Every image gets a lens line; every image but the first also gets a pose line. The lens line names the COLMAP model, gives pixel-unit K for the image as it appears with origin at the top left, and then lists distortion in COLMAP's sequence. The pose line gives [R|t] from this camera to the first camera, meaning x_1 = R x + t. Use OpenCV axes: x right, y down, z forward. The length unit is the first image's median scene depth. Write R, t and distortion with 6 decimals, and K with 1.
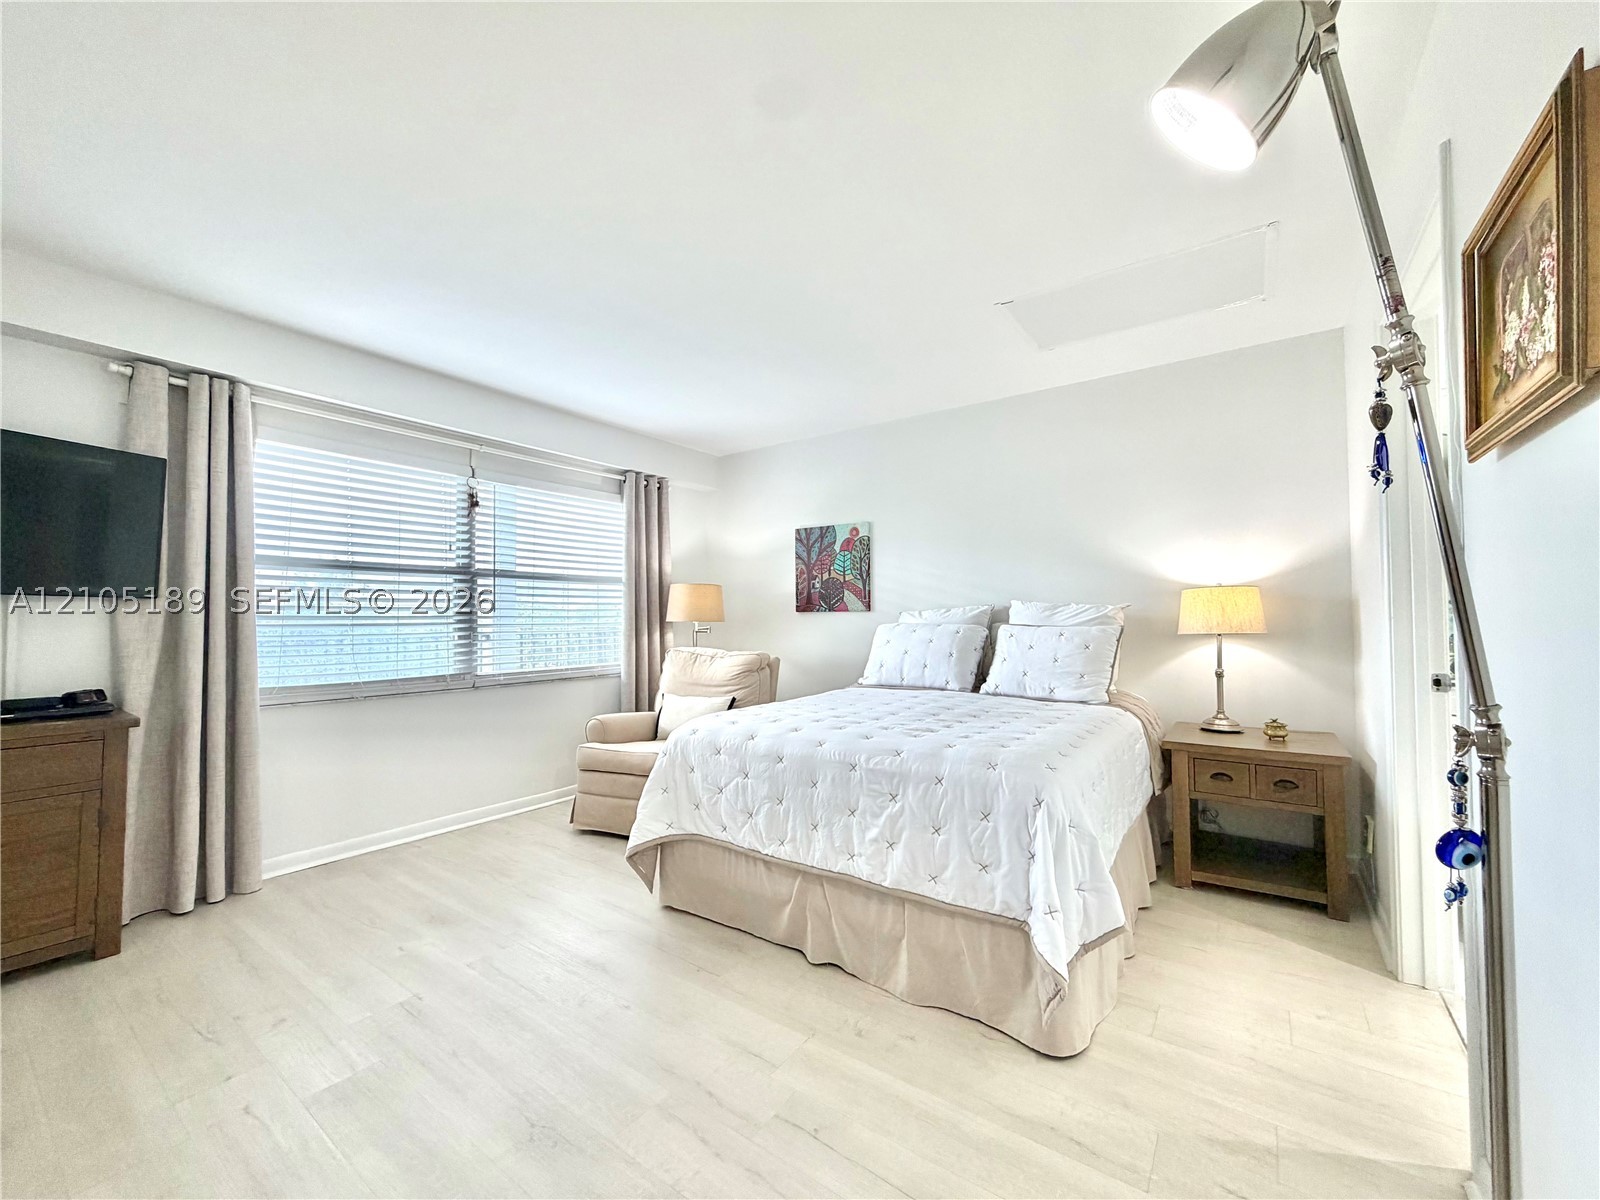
lens RADIAL K [[637.6, 0, 792.5], [0, 637.6, 600.6], [0, 0, 1]] dist [-0.002218, -0.000100]
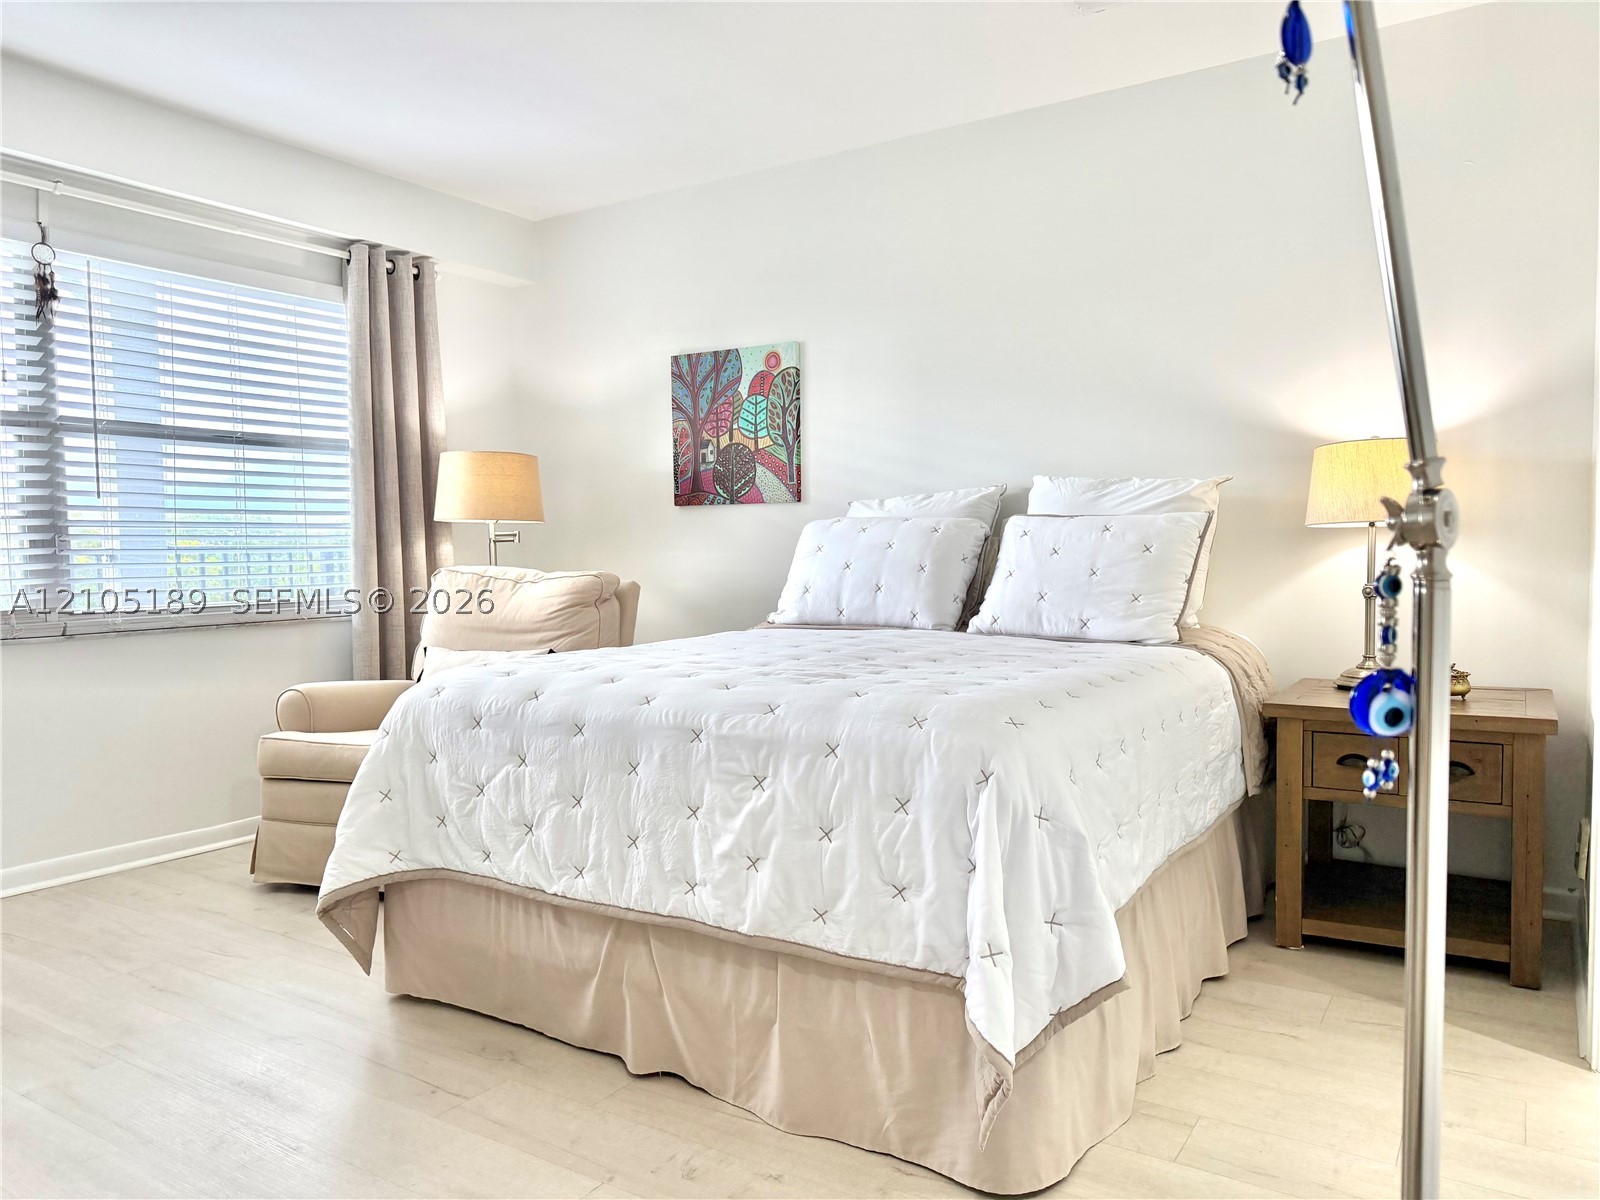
lens RADIAL K [[1123.8, 0, 796.4], [0, 1123.8, 600.5], [0, 0, 1]] dist [0.117985, -0.205410]
pose [[0.998337, -0.007443, 0.057170, 0.072545], [0.003176, 0.997226, 0.074362, 0.035917], [-0.057565, -0.074057, 0.995591, -0.007633]]
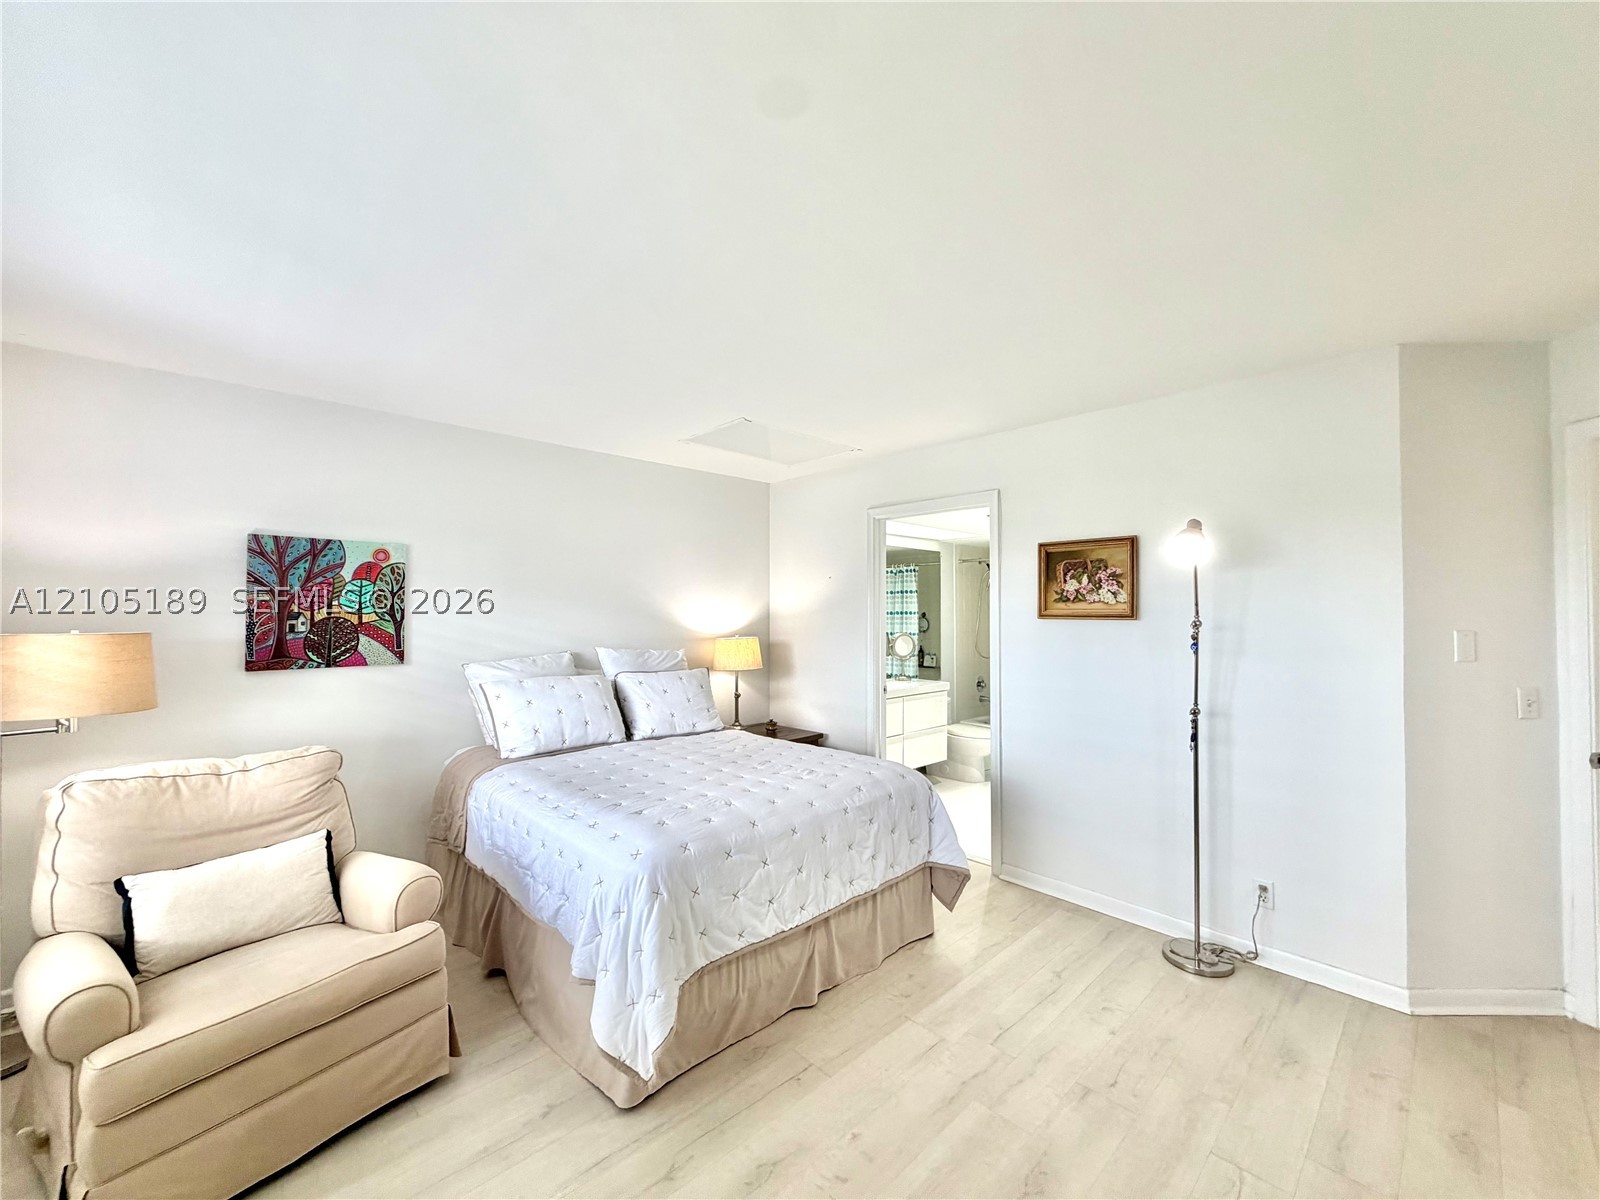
lens RADIAL K [[637.7, 0, 797.4], [0, 637.7, 597.8], [0, 0, 1]] dist [-0.000129, -0.000077]
pose [[0.177284, 0.030340, 0.983692, -0.645559], [-0.027640, 0.999284, -0.025840, -0.065527], [-0.983771, -0.022608, 0.177996, 0.495805]]
